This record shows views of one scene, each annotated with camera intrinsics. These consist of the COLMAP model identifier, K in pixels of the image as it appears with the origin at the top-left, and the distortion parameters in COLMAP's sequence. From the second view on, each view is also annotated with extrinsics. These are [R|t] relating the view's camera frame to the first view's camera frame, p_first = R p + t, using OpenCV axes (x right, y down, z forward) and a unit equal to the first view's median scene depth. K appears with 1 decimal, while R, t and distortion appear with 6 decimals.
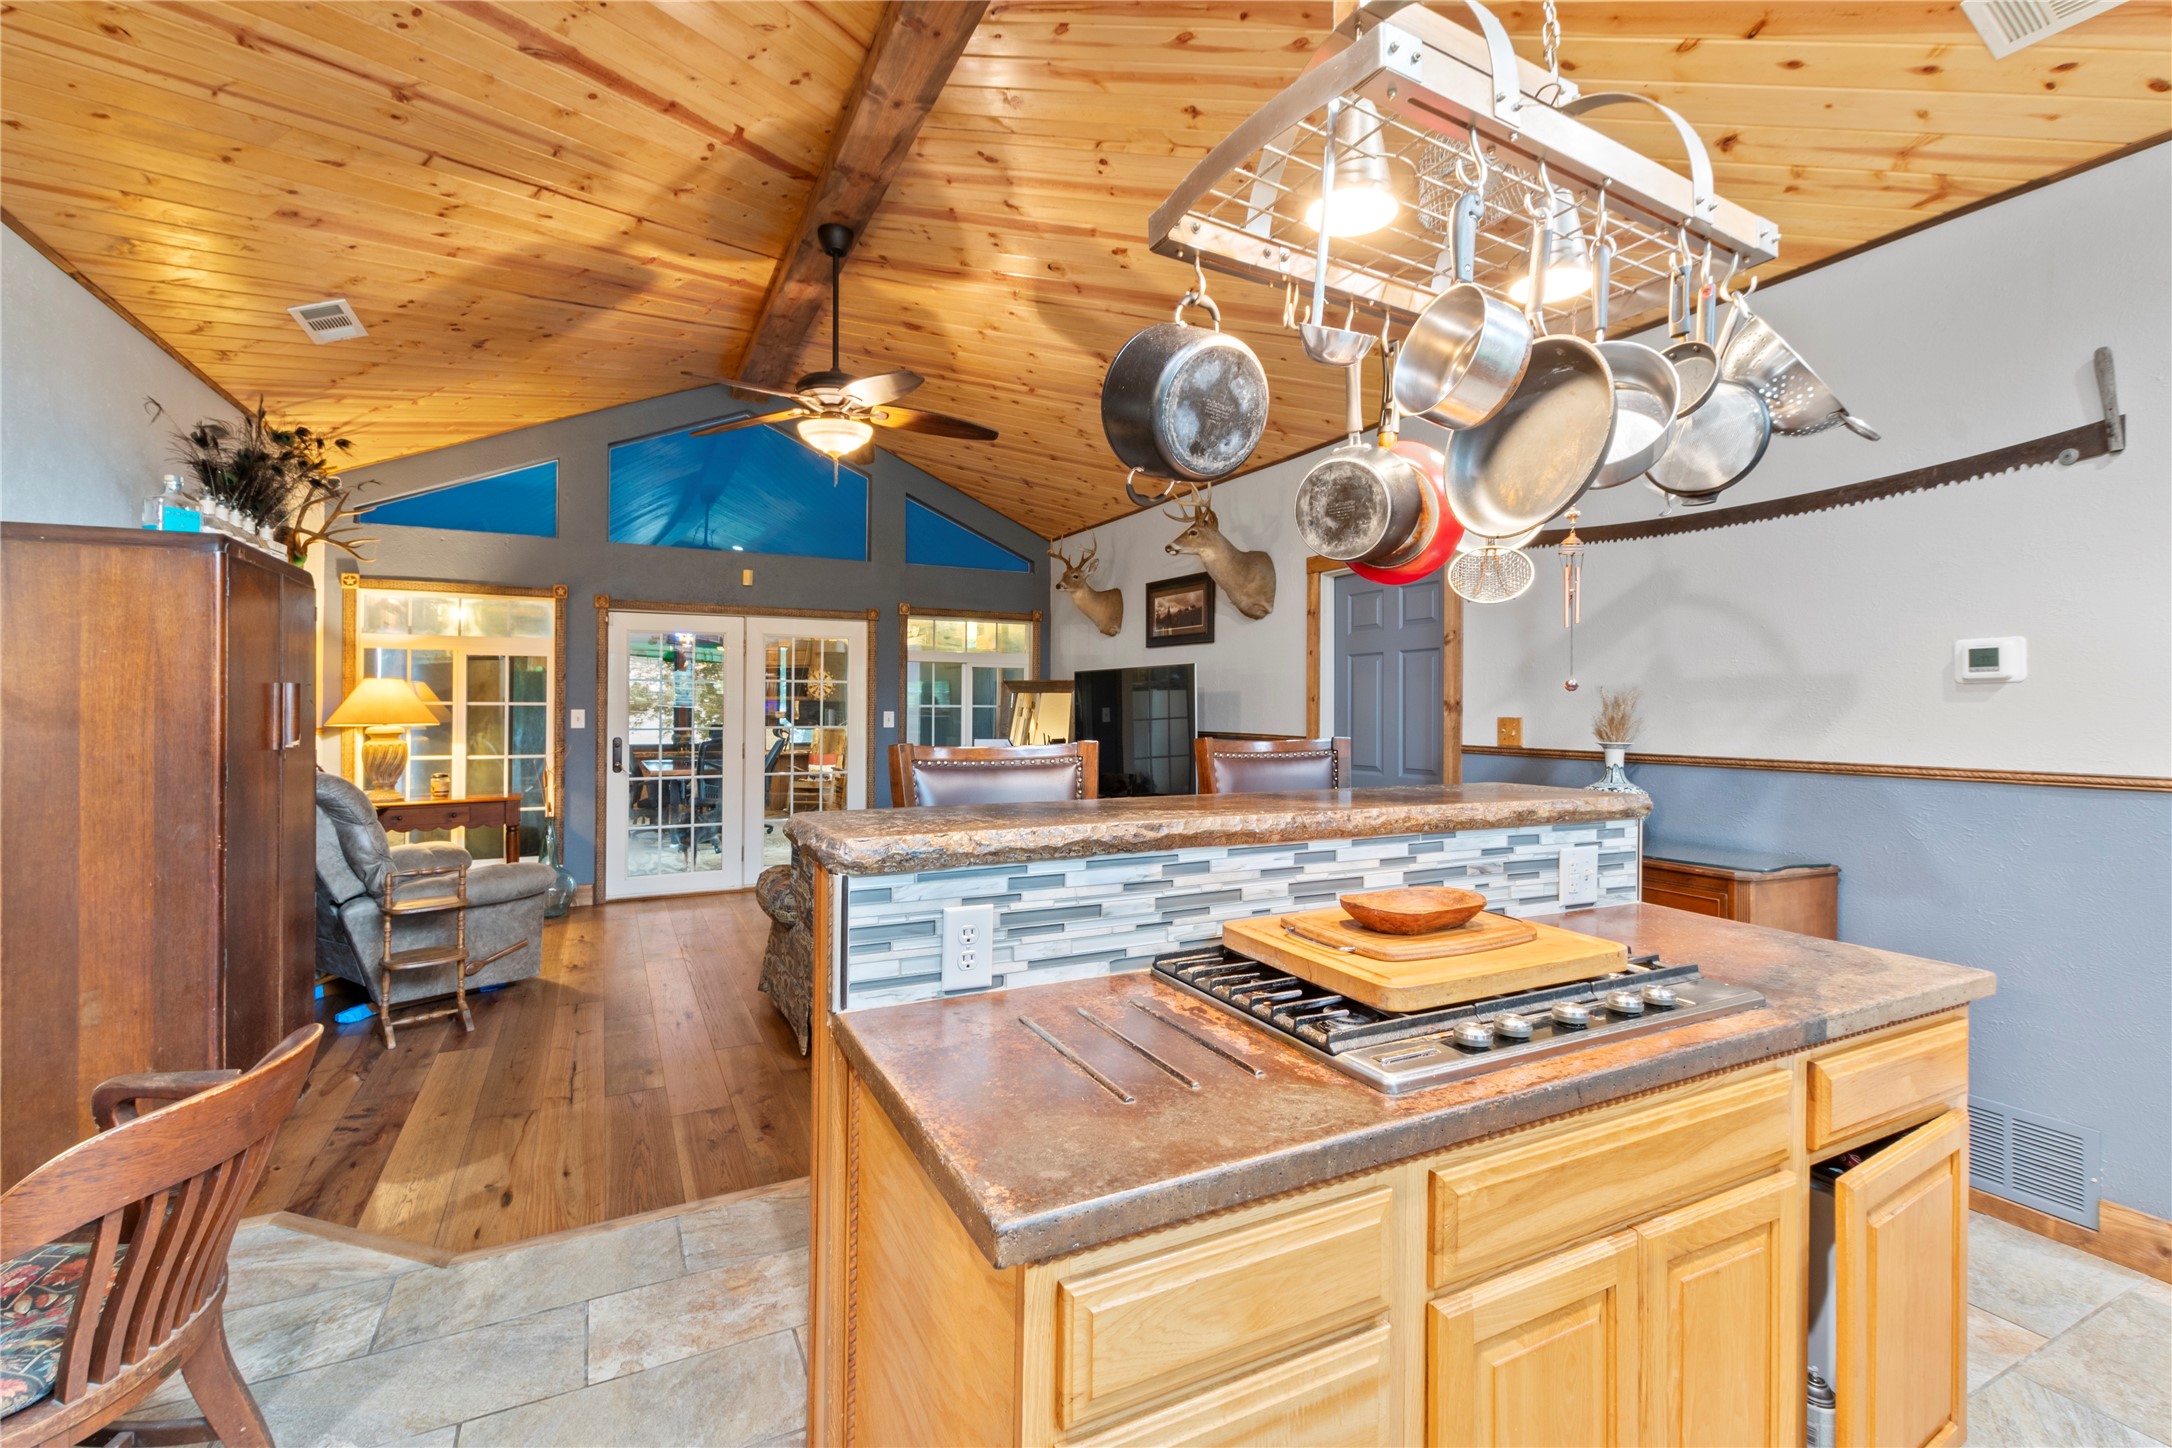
lens RADIAL K [[941.4, 0, 1072.8], [0, 941.4, 695.9], [0, 0, 1]] dist [0.010852, -0.002312]
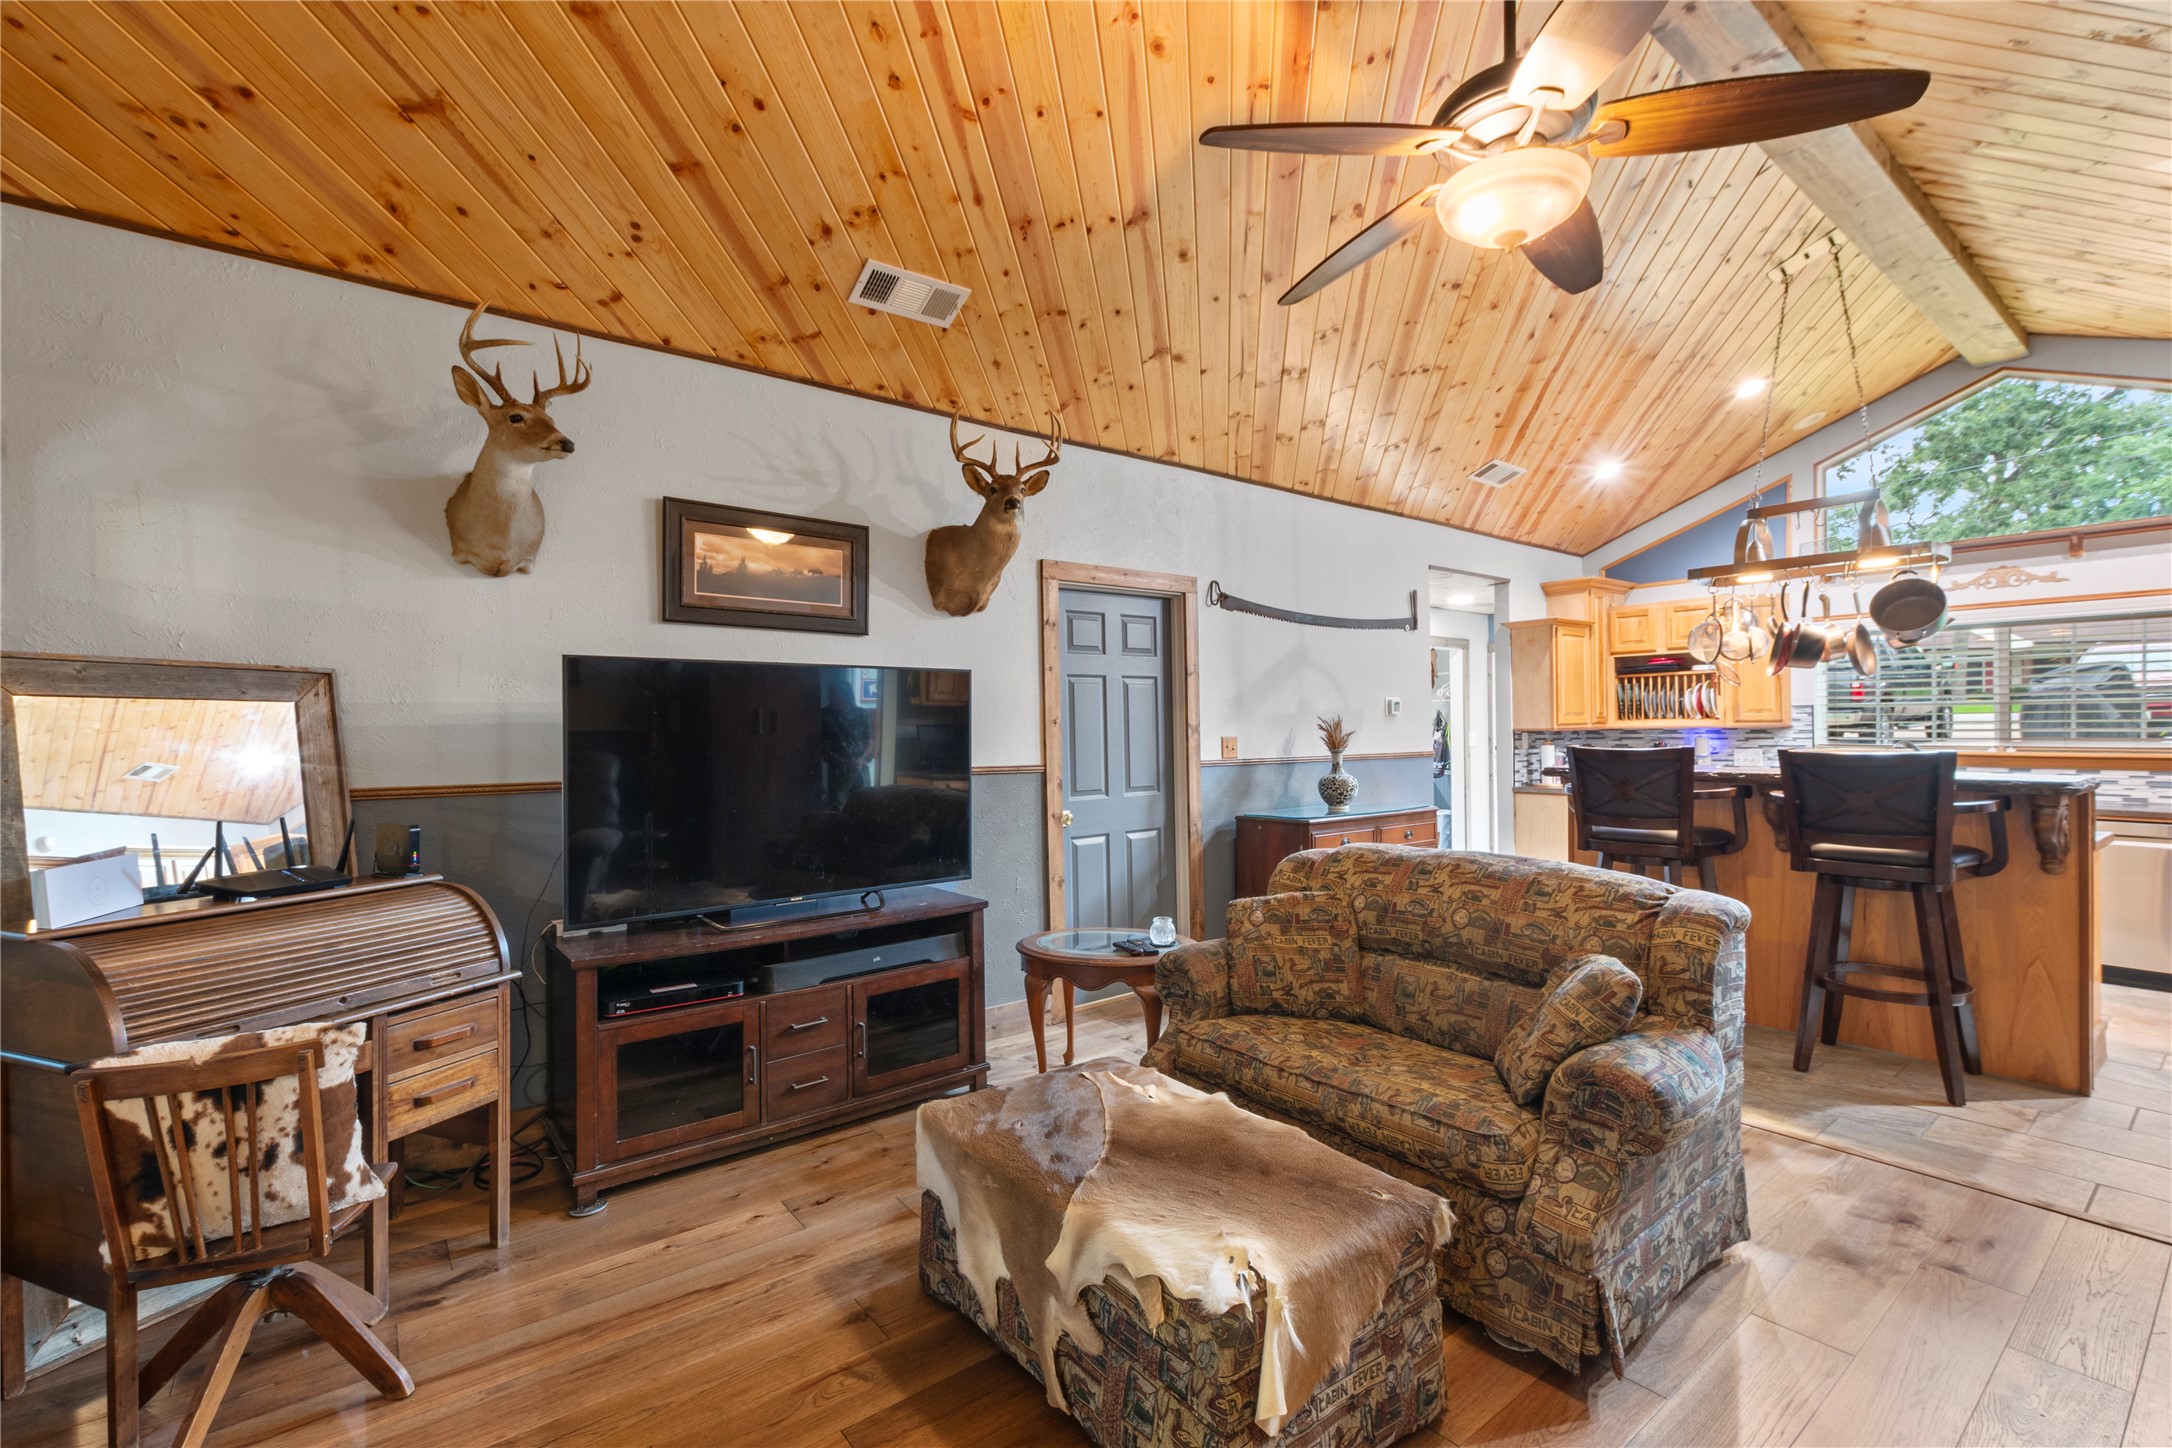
lens RADIAL K [[941.4, 0, 1077.3], [0, 941.4, 721.4], [0, 0, 1]] dist [0.010852, -0.002312]
pose [[-0.189058, 0.001455, 0.981965, -0.537104], [-0.004941, 0.999985, -0.002433, 0.003753], [-0.981953, -0.005312, -0.189048, 1.003020]]
